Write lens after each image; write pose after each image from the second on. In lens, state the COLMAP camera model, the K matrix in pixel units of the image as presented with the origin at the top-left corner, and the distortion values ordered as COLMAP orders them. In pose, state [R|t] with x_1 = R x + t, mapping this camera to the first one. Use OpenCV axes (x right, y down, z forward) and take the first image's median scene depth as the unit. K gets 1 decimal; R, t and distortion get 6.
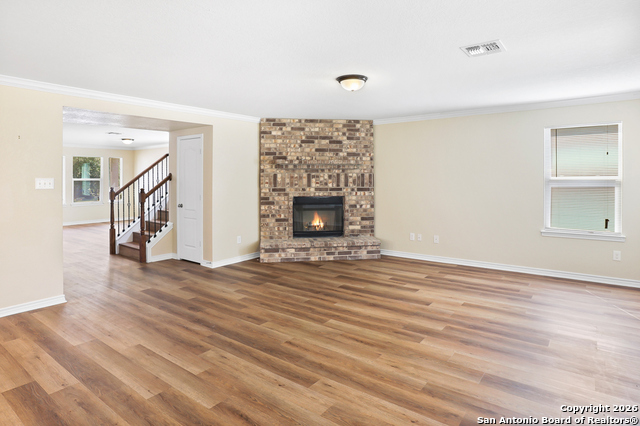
lens RADIAL K [[378.8, 0, 326.6], [0, 378.8, 167.5], [0, 0, 1]] dist [-0.017844, 0.004412]
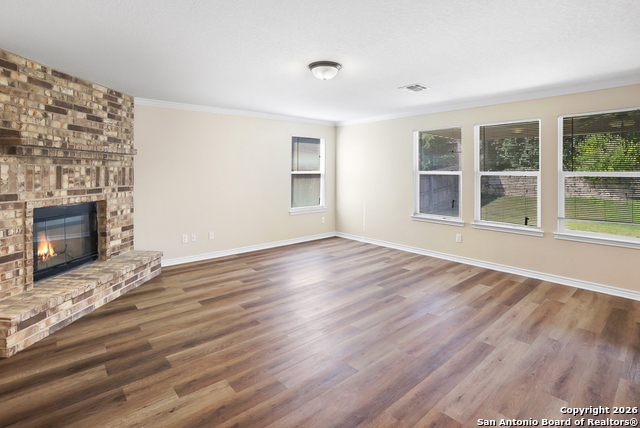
lens RADIAL K [[315.5, 0, 328.7], [0, 315.5, 172.9], [0, 0, 1]] dist [-0.049579, 0.013279]
pose [[0.201119, 0.001383, 0.979566, -0.425182], [-0.024069, 0.999704, 0.003530, 0.015497], [-0.979271, -0.024287, 0.201093, 0.510775]]
